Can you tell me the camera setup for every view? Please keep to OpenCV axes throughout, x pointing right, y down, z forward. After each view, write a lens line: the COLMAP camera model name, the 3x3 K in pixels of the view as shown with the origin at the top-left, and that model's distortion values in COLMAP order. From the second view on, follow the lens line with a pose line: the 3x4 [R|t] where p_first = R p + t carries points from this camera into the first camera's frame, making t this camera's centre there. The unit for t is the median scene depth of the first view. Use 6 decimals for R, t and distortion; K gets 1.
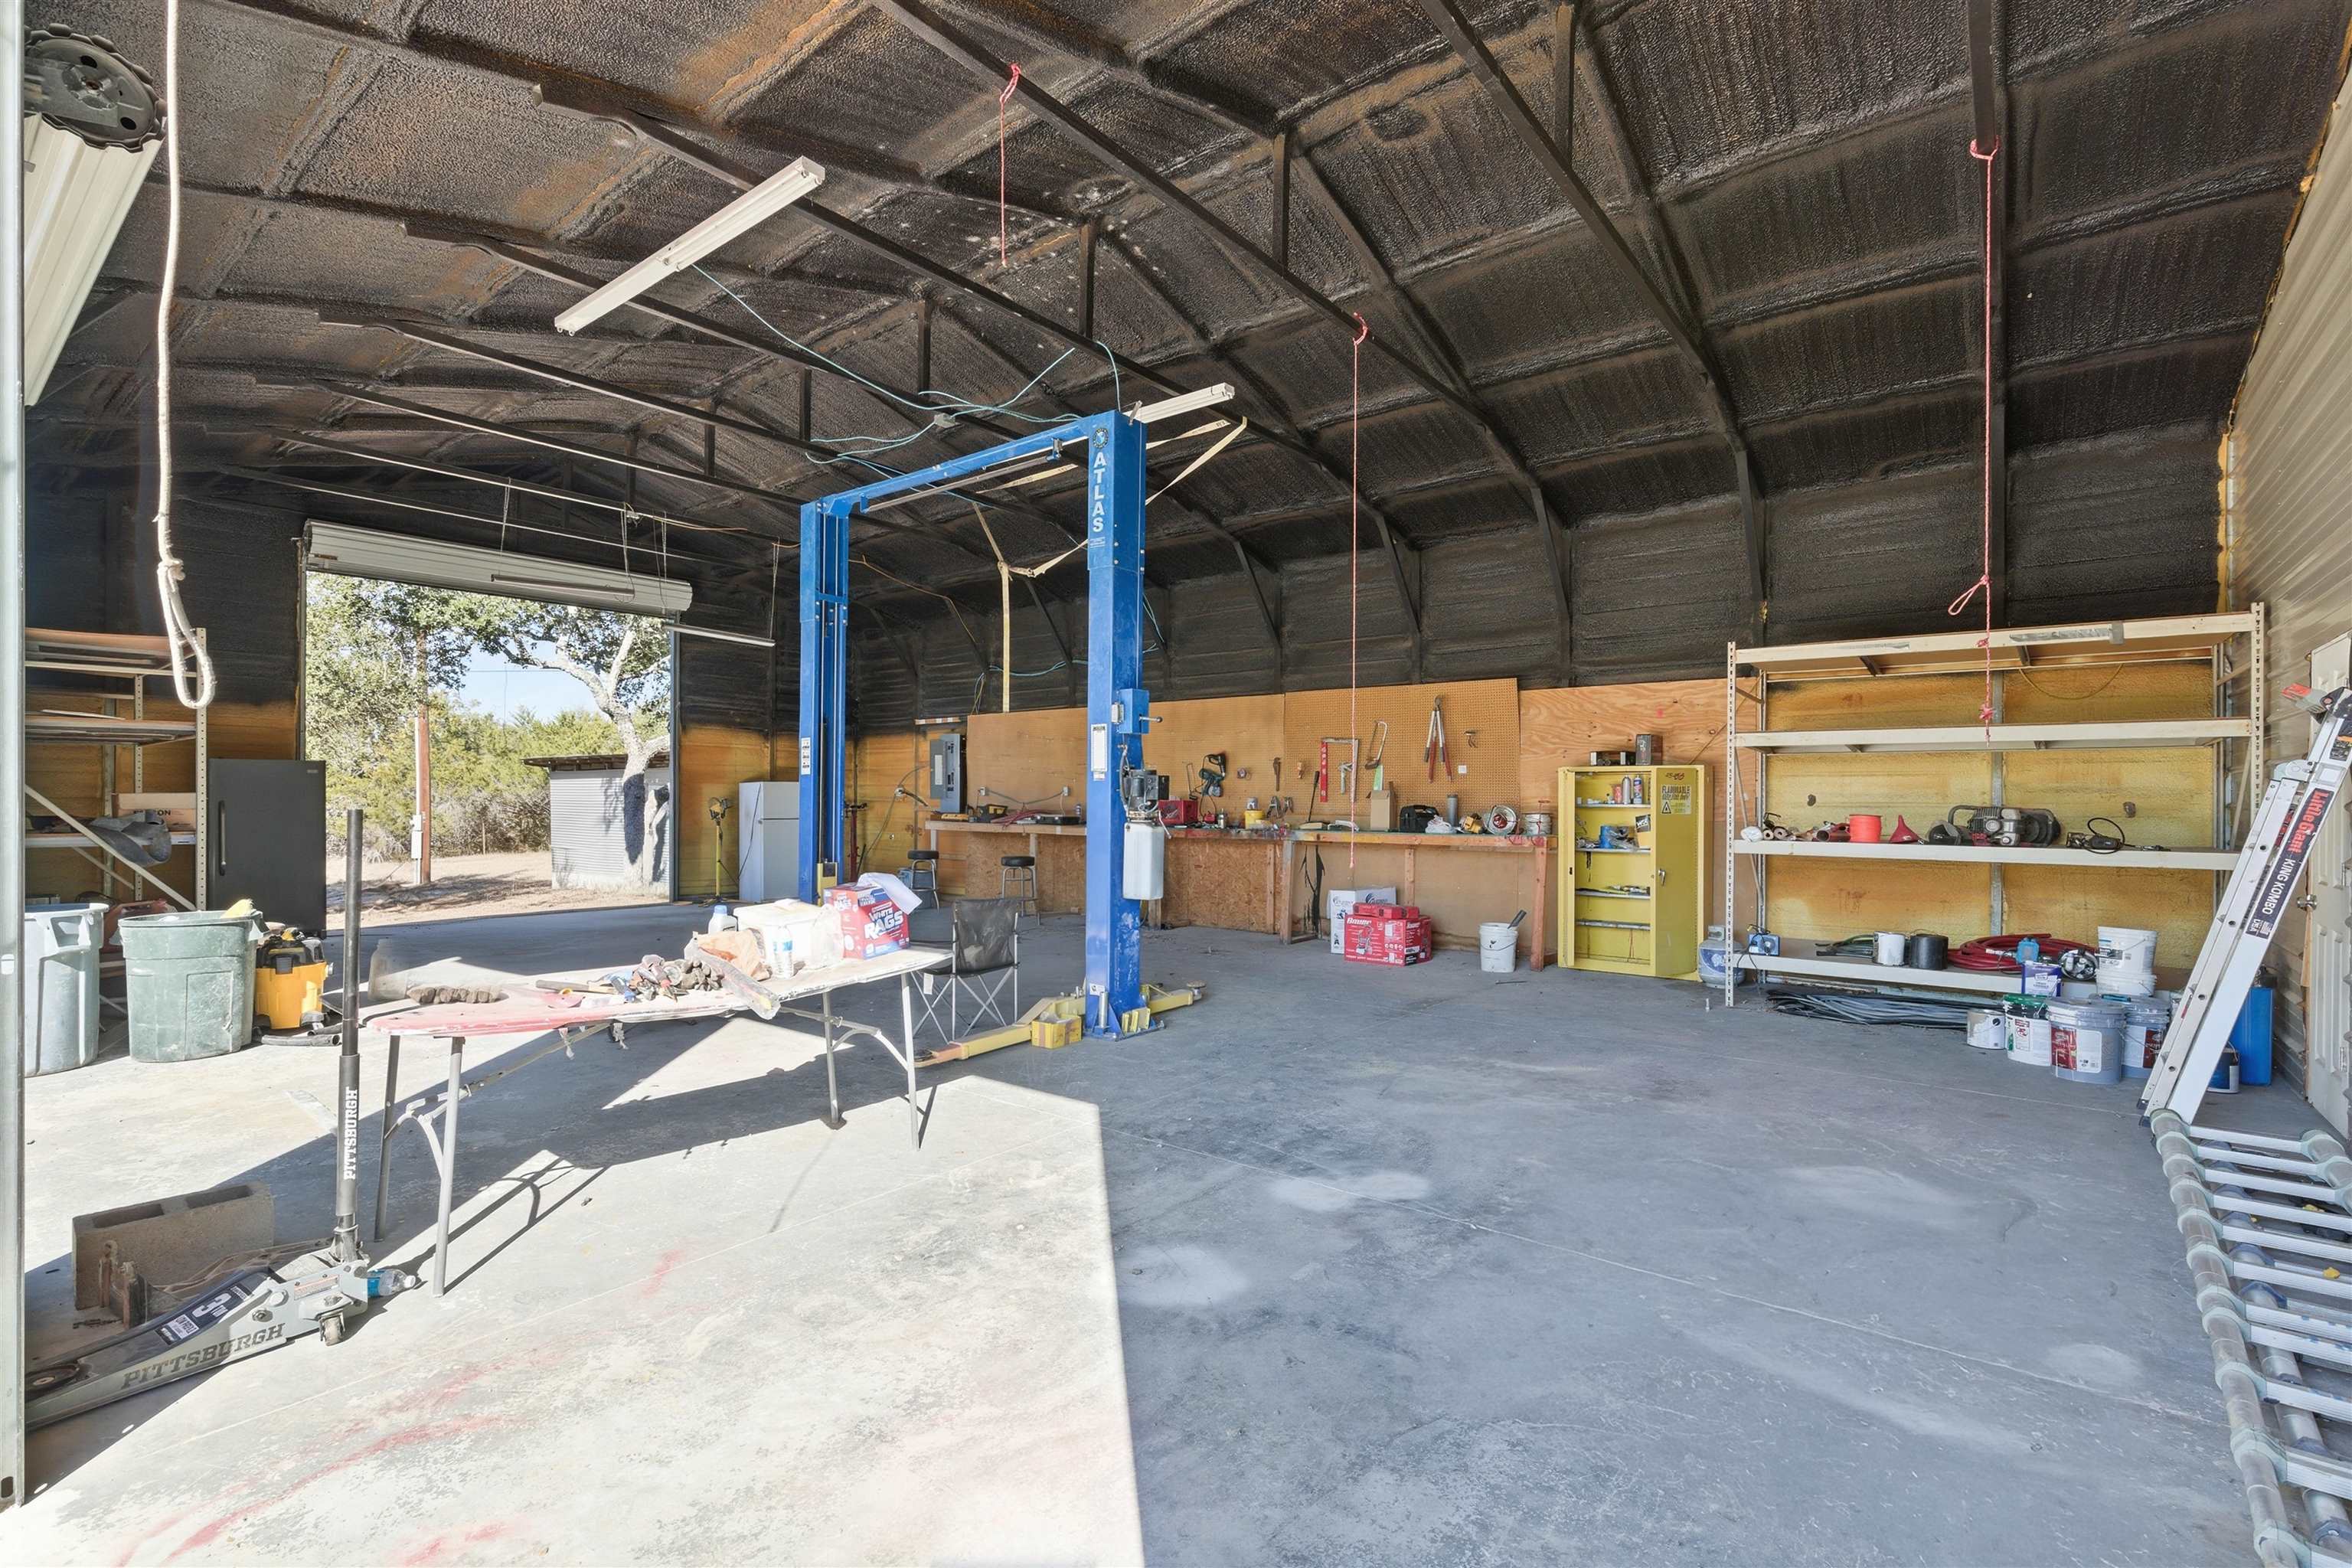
lens RADIAL K [[1064.1, 0, 1176.2], [0, 1064.1, 795.1], [0, 0, 1]] dist [0.002384, 0.000447]
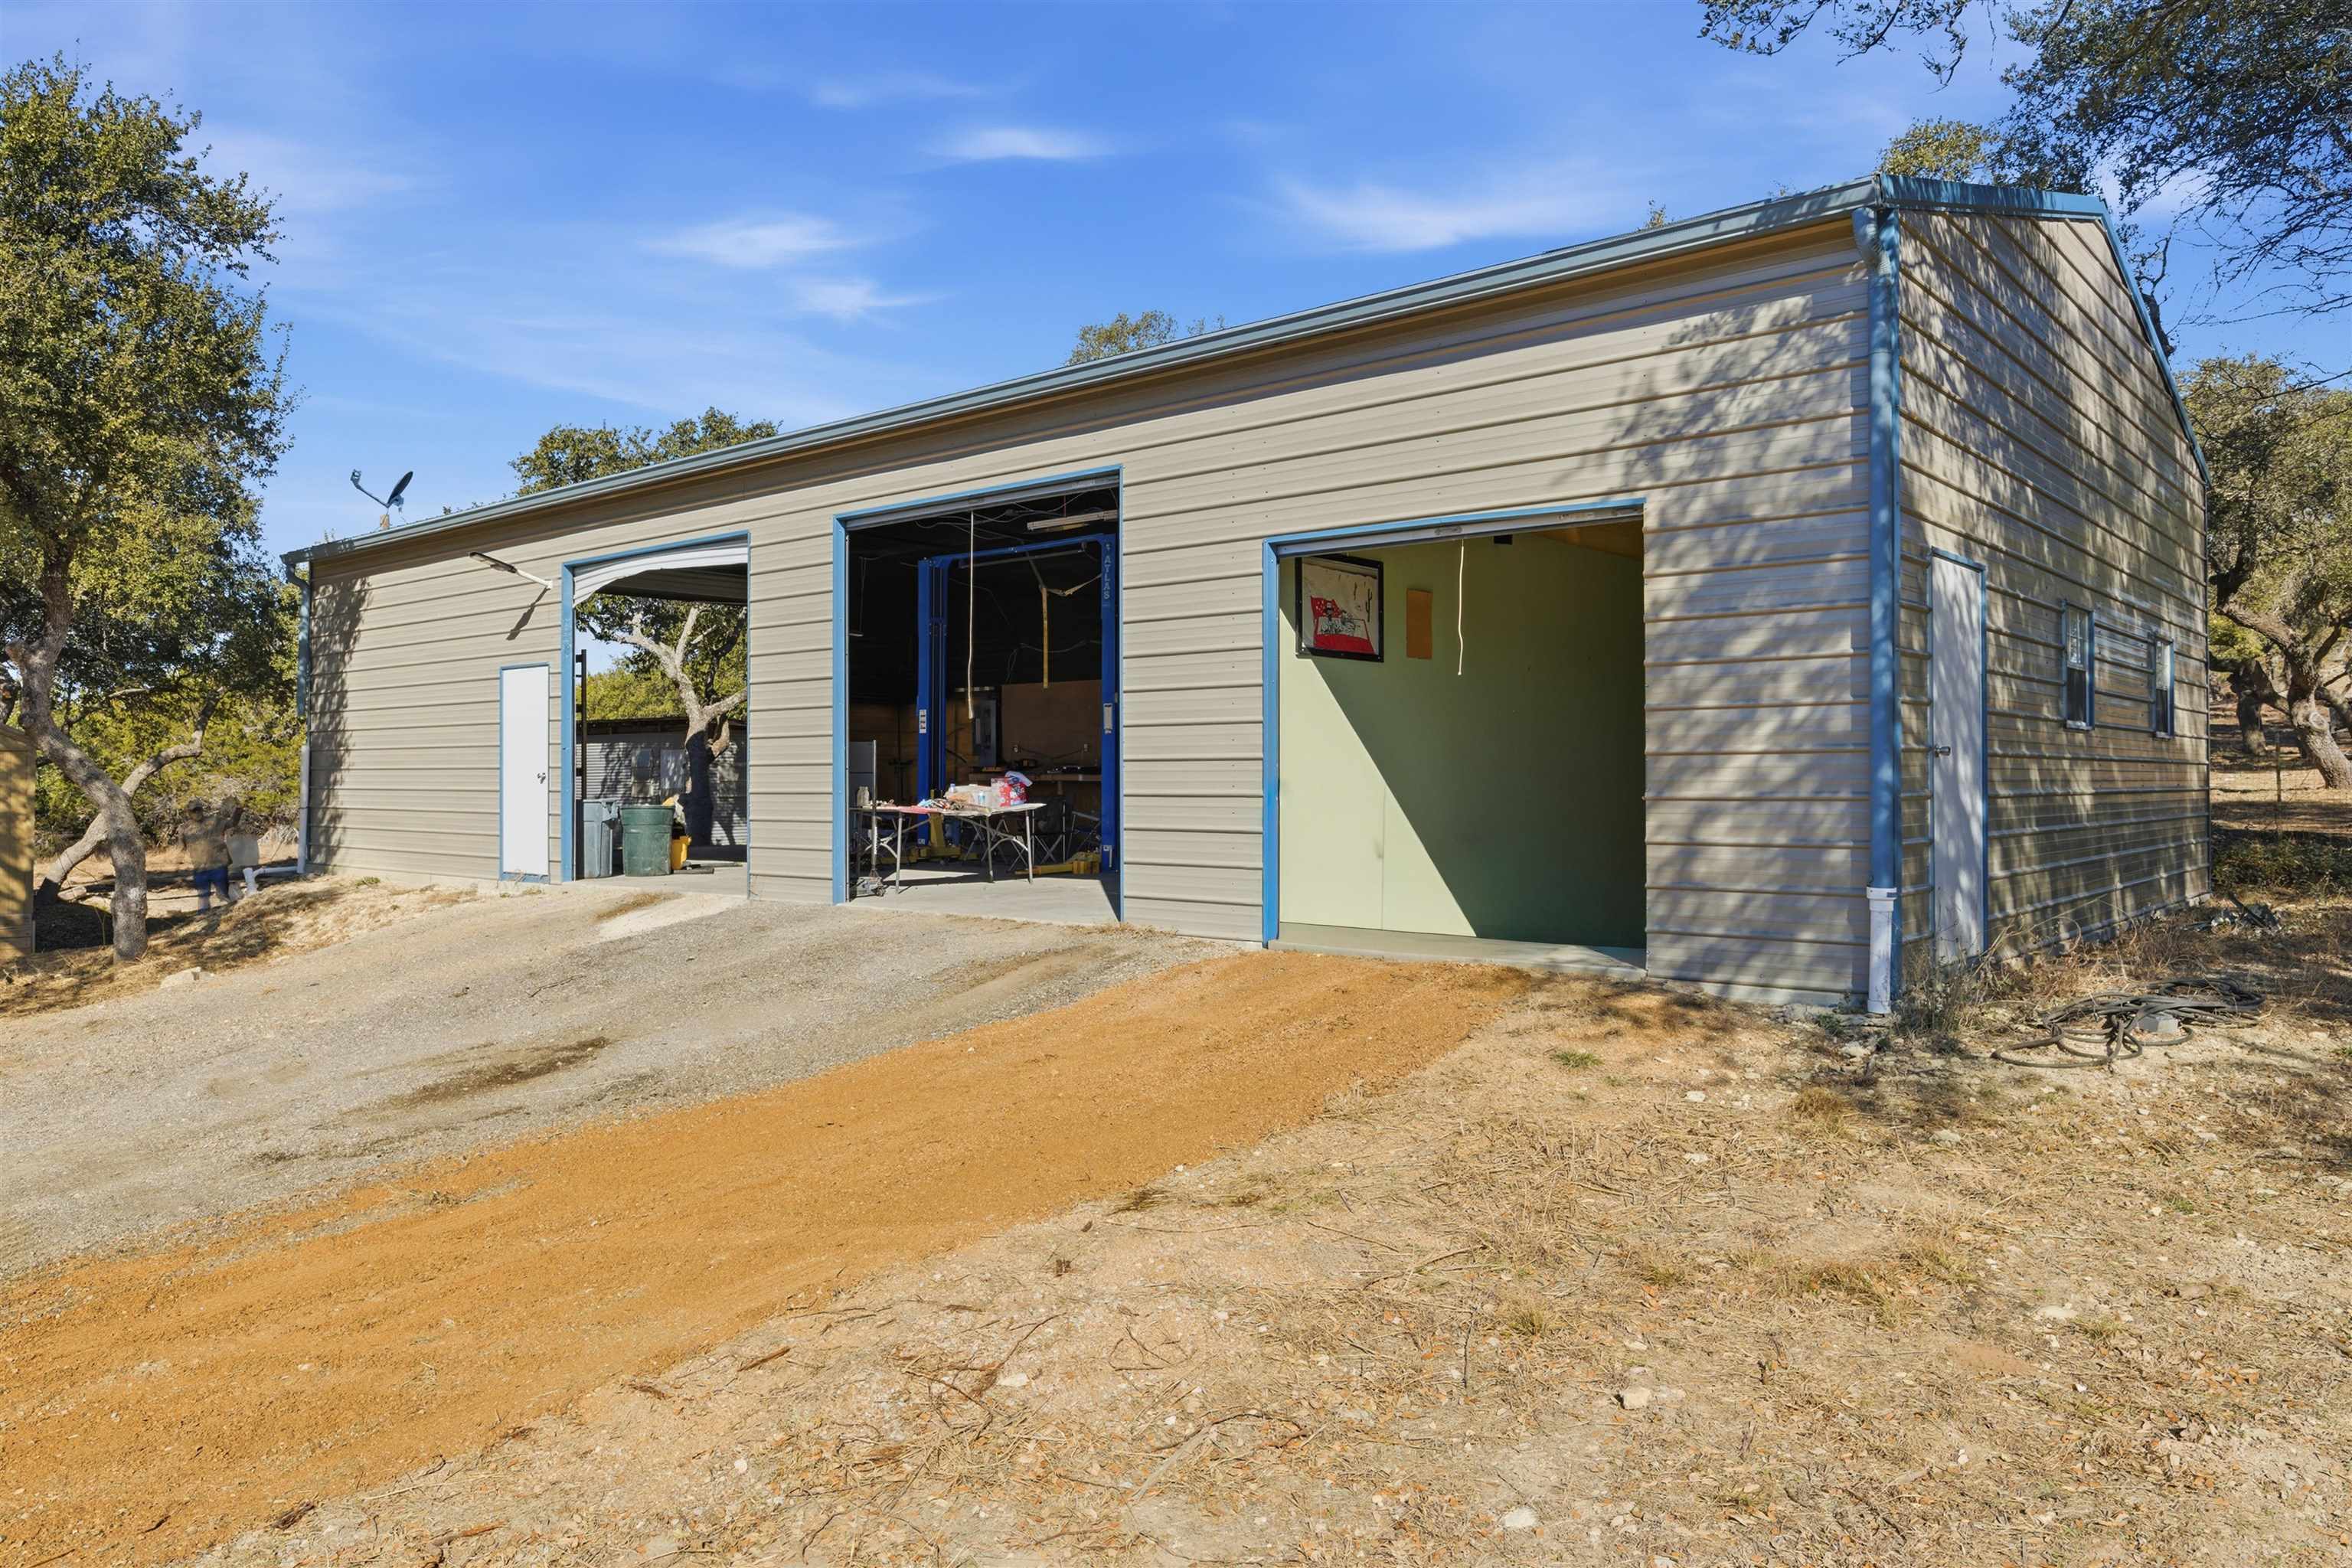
lens RADIAL K [[1605.6, 0, 1162.8], [0, 1605.6, 781.1], [0, 0, 1]] dist [-0.038854, -0.000511]
pose [[0.998790, -0.004970, -0.048930, 0.136129], [0.005231, 0.999973, 0.005201, 0.046458], [0.048903, -0.005451, 0.998789, -1.523848]]
